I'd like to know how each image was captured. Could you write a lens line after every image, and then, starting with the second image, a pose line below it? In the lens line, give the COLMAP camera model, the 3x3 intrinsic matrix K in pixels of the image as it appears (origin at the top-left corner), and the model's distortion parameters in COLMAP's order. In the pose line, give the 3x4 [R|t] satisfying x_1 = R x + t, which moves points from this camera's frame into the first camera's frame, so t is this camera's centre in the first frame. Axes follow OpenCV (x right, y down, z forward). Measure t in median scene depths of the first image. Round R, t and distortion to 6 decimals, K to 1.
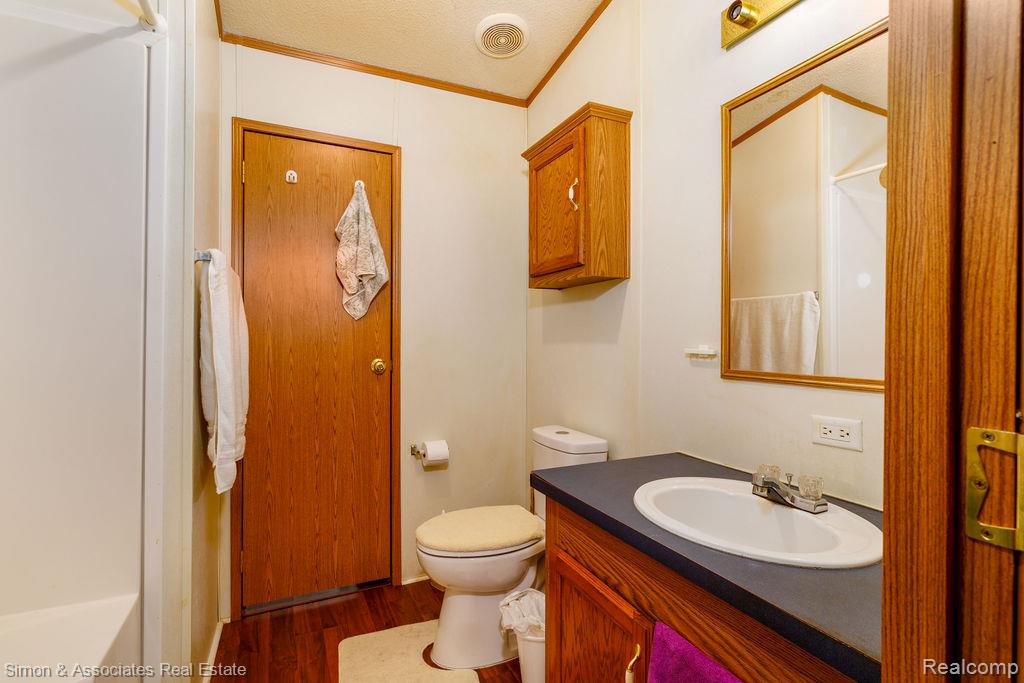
lens RADIAL K [[447.5, 0, 514.1], [0, 447.5, 346.7], [0, 0, 1]] dist [0.002987, 0.000913]
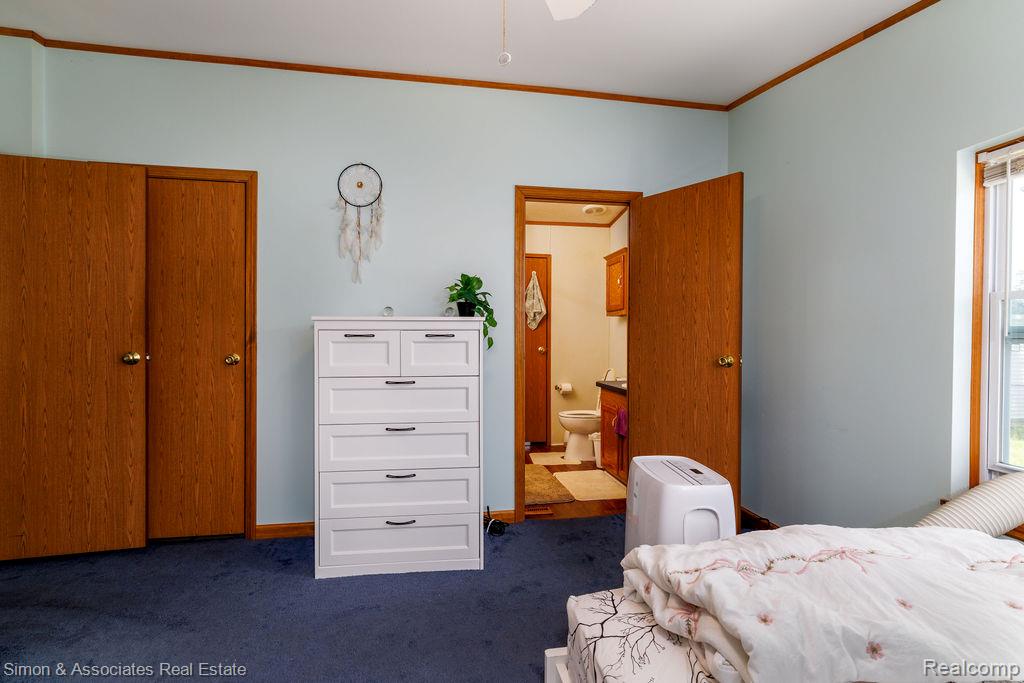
lens RADIAL K [[475.8, 0, 512.9], [0, 475.8, 340.7], [0, 0, 1]] dist [0.018875, 0.000480]
pose [[0.953446, 0.001458, -0.301561, 0.309695], [-0.001584, 0.999999, -0.000175, -0.005105], [0.301560, 0.000645, 0.953447, -1.444937]]
